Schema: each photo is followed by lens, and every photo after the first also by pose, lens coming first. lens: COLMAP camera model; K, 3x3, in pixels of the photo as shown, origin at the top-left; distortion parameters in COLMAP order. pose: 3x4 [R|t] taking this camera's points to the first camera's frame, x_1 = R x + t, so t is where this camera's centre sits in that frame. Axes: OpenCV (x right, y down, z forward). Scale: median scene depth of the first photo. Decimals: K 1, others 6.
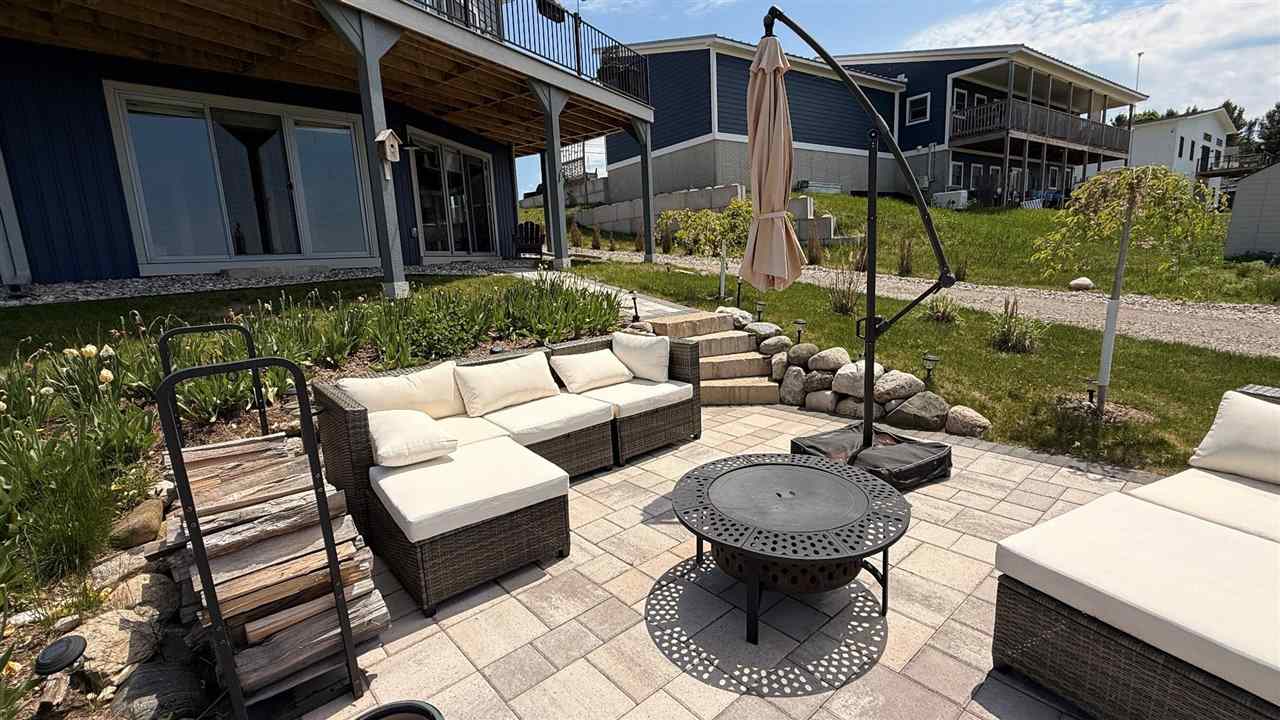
lens RADIAL K [[561.9, 0, 640.2], [0, 561.9, 359.4], [0, 0, 1]] dist [-0.001084, -0.000062]
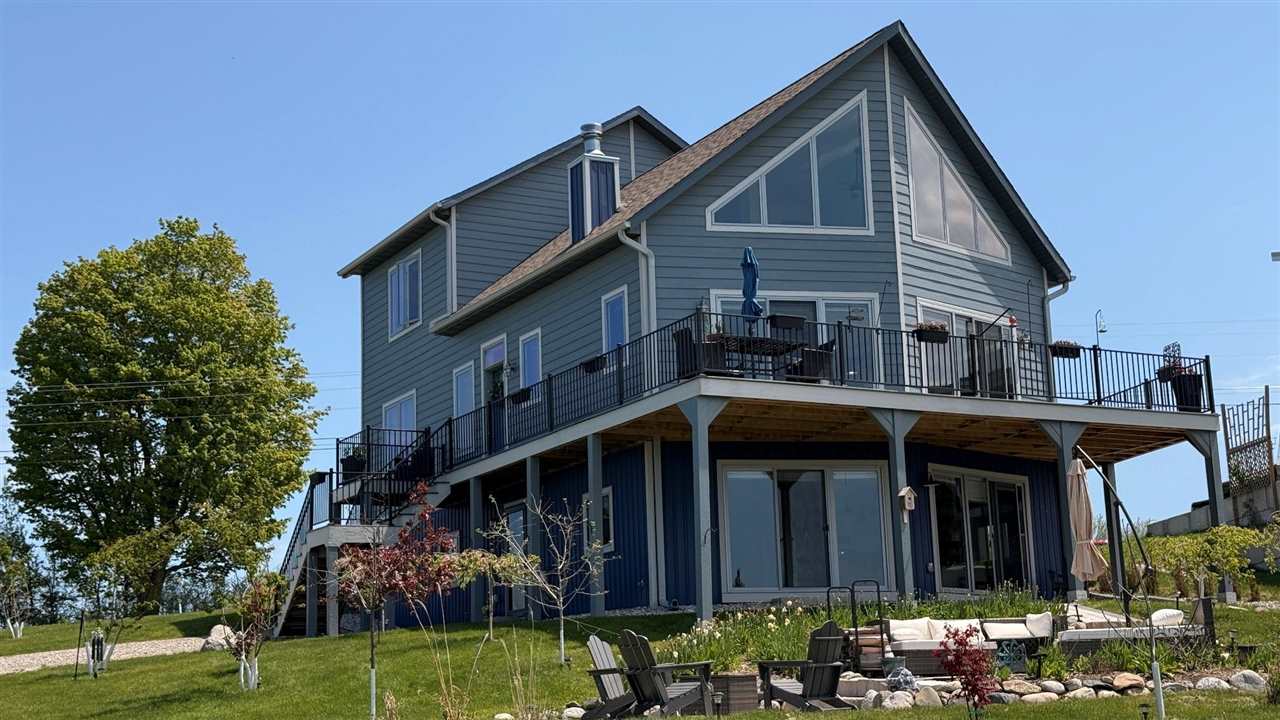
lens RADIAL K [[1787.0, 0, 639.6], [0, 1787.0, 359.8], [0, 0, 1]] dist [0.132218, 0.000000]
pose [[0.844168, -0.090970, -0.528304, 0.918531], [-0.100964, 0.940881, -0.323341, 0.531542], [0.526485, 0.326294, 0.785077, -1.974833]]
